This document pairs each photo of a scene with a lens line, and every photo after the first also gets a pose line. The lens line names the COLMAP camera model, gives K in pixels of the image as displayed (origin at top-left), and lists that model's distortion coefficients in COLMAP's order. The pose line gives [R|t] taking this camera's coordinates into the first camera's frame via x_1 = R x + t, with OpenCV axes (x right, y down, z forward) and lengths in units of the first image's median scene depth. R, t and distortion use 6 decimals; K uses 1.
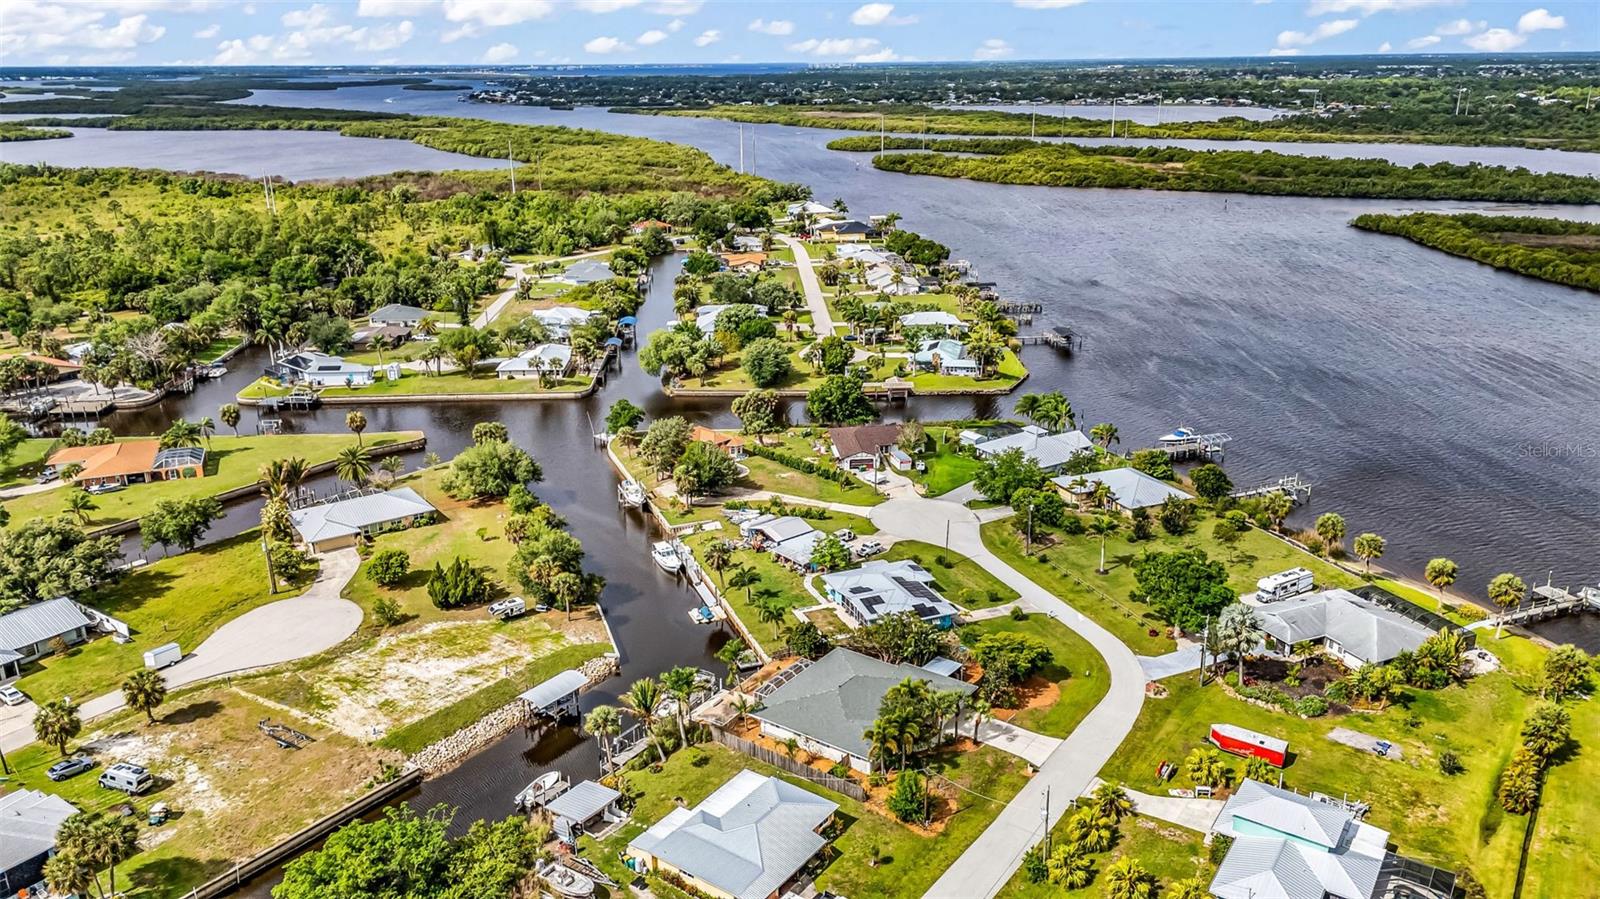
lens RADIAL K [[1168.6, 0, 800.0], [0, 1168.6, 449.5], [0, 0, 1]] dist [0.073704, -0.064437]
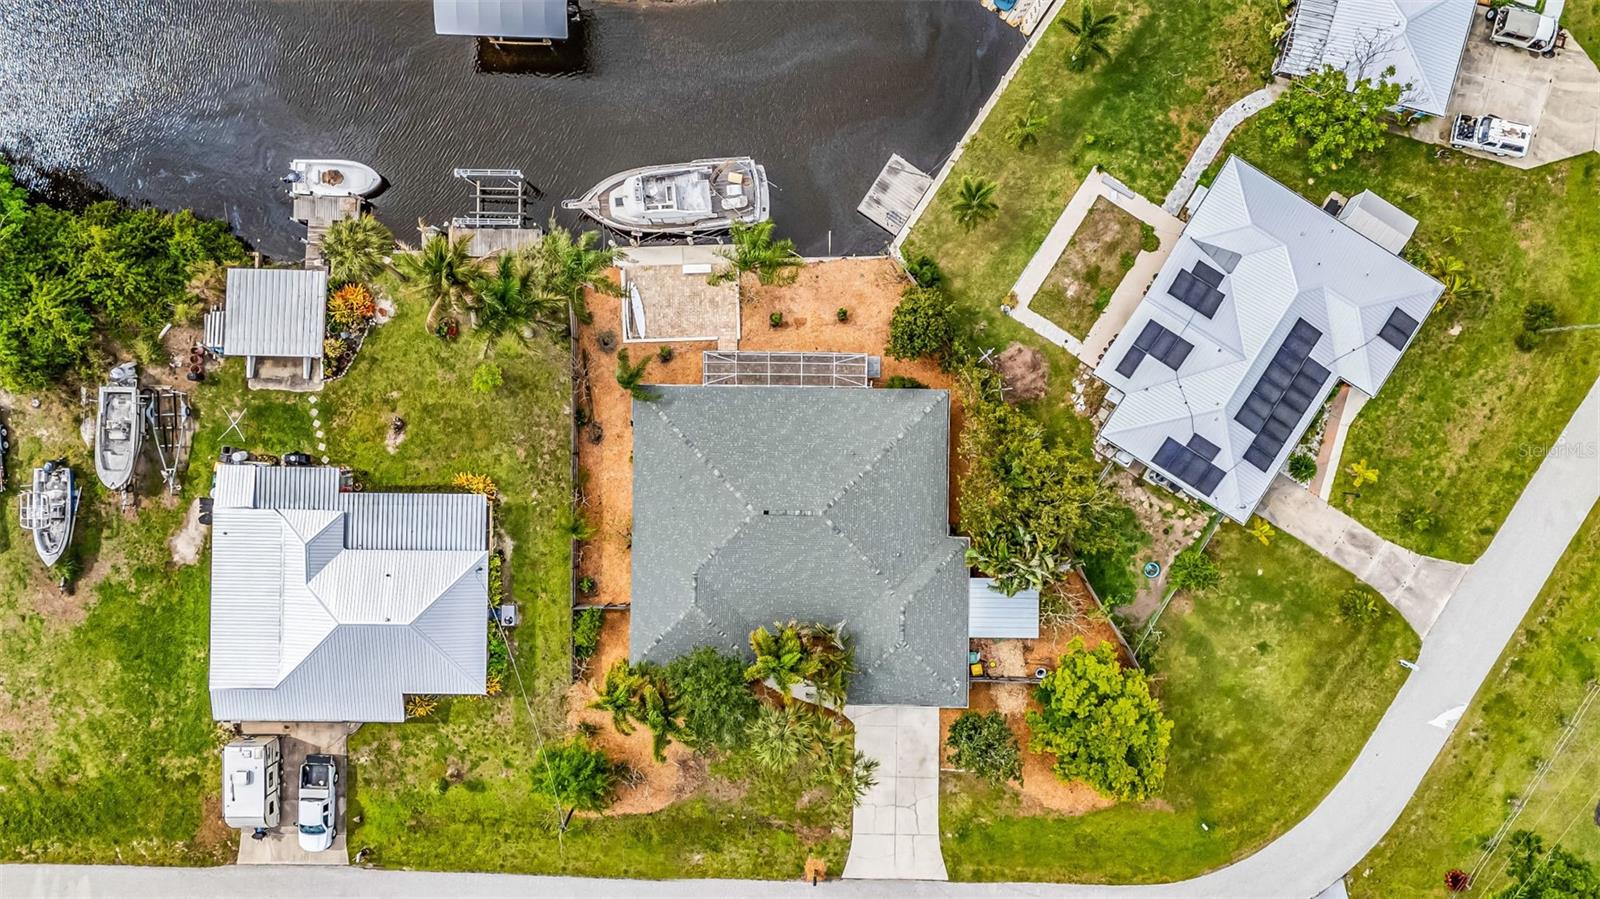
lens RADIAL K [[1168.6, 0, 800.0], [0, 1168.6, 449.5], [0, 0, 1]] dist [0.073704, -0.064437]
pose [[0.568583, 0.822580, 0.008701, 0.009997], [-0.254899, 0.166115, 0.952592, -0.184083], [0.782138, -0.543846, 0.304125, 0.561401]]
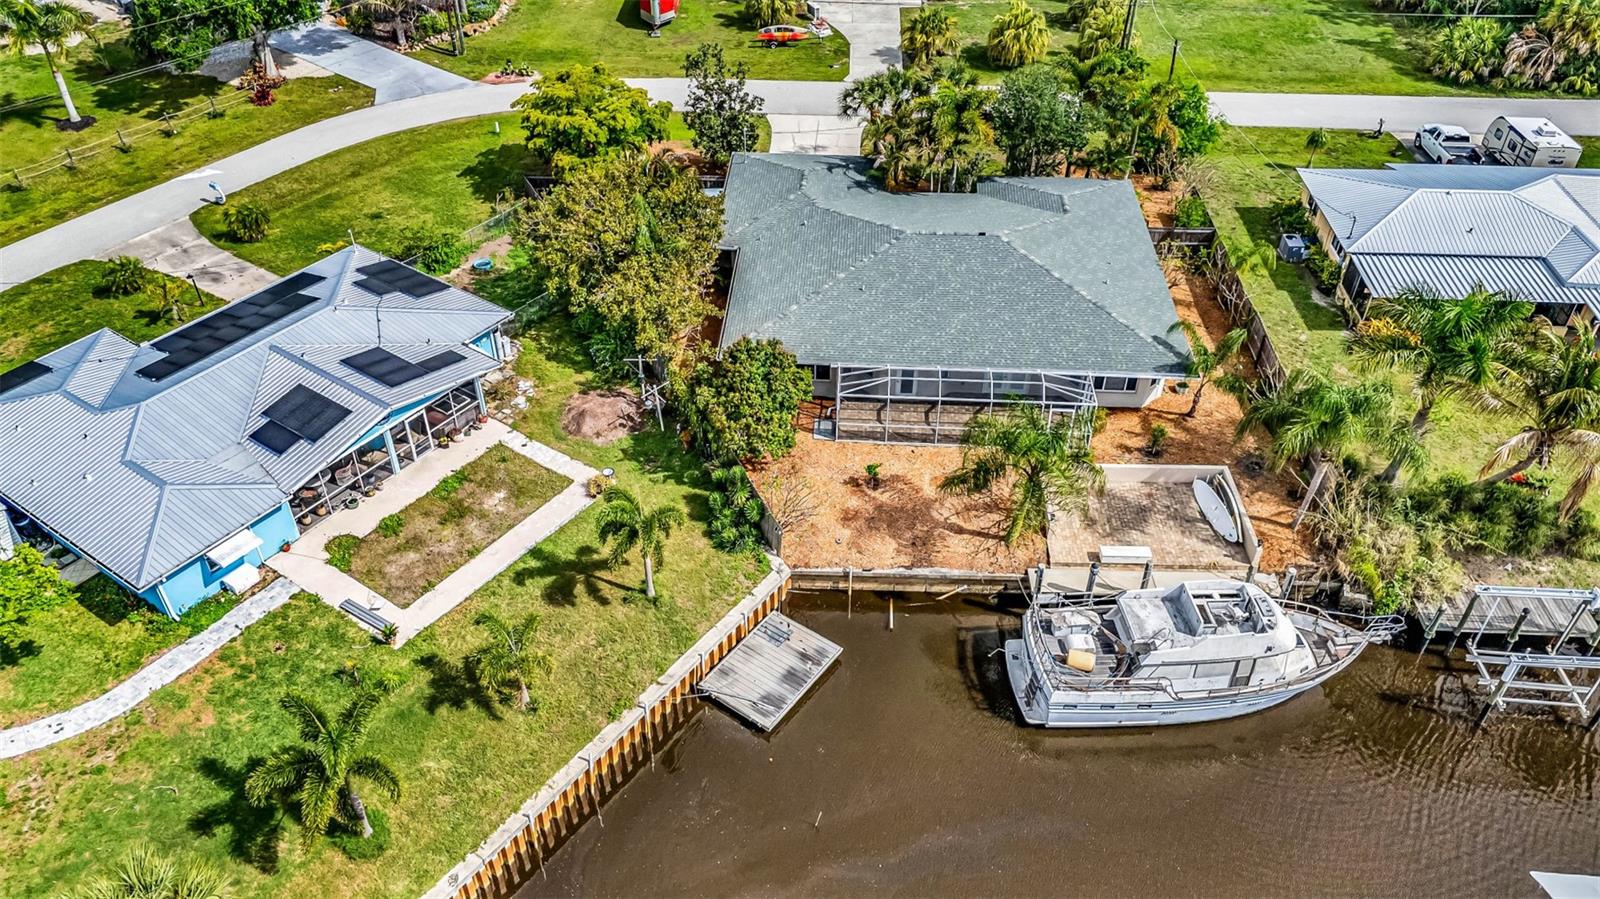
lens RADIAL K [[1168.6, 0, 800.0], [0, 1168.6, 449.5], [0, 0, 1]] dist [0.073704, -0.064437]
pose [[-0.531348, -0.528807, 0.661840, -0.142375], [0.264155, 0.638879, 0.722535, -0.026971], [-0.804917, 0.558746, -0.199780, 0.746679]]
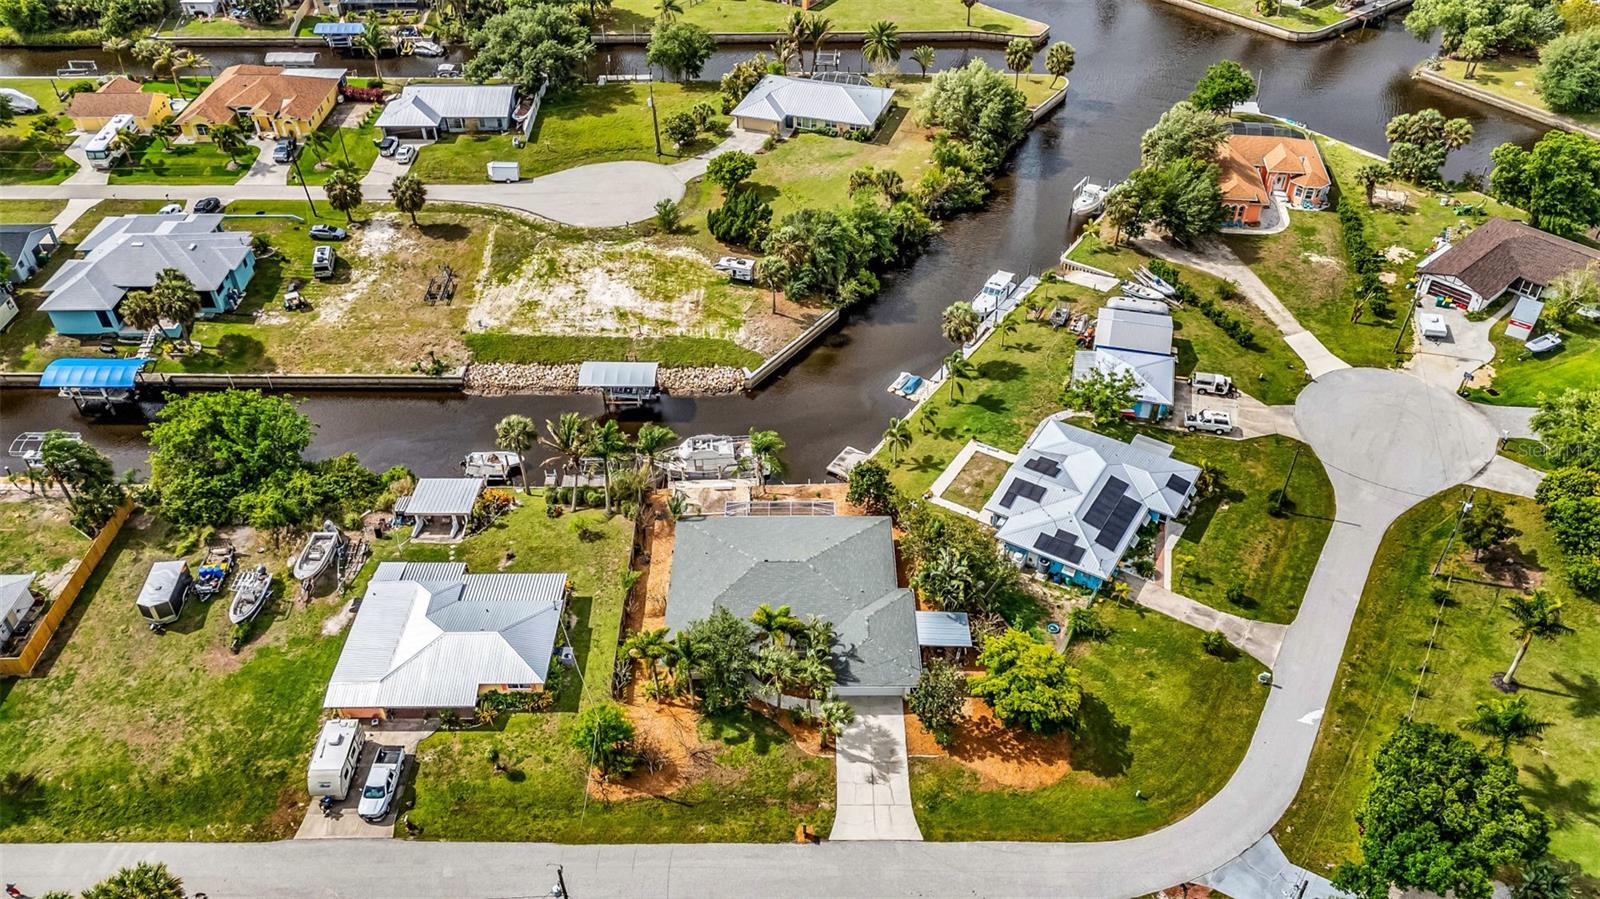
lens RADIAL K [[1168.6, 0, 800.0], [0, 1168.6, 449.5], [0, 0, 1]] dist [0.073704, -0.064437]
pose [[0.577797, 0.519040, -0.629880, 0.295776], [-0.251640, 0.847433, 0.467477, -0.125497], [0.776420, -0.111604, 0.620255, 0.373715]]
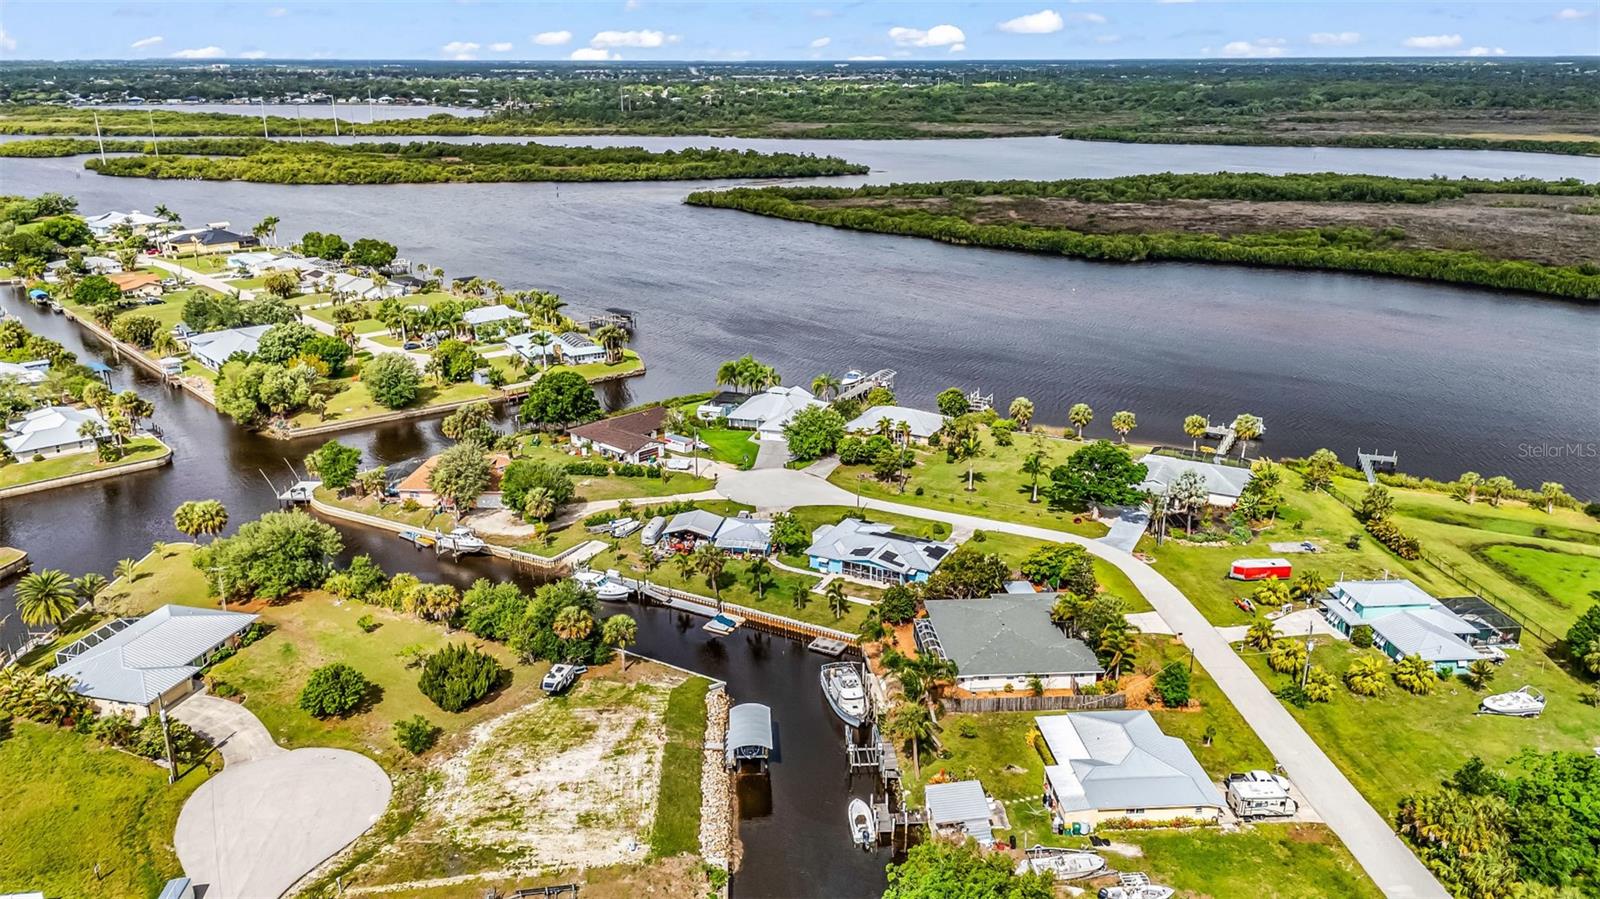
lens RADIAL K [[1168.6, 0, 800.0], [0, 1168.6, 449.5], [0, 0, 1]] dist [0.073704, -0.064437]
pose [[0.767673, -0.194684, 0.610554, -0.445678], [0.196061, 0.978404, 0.065463, -0.030743], [-0.610113, 0.069451, 0.789264, 0.189175]]
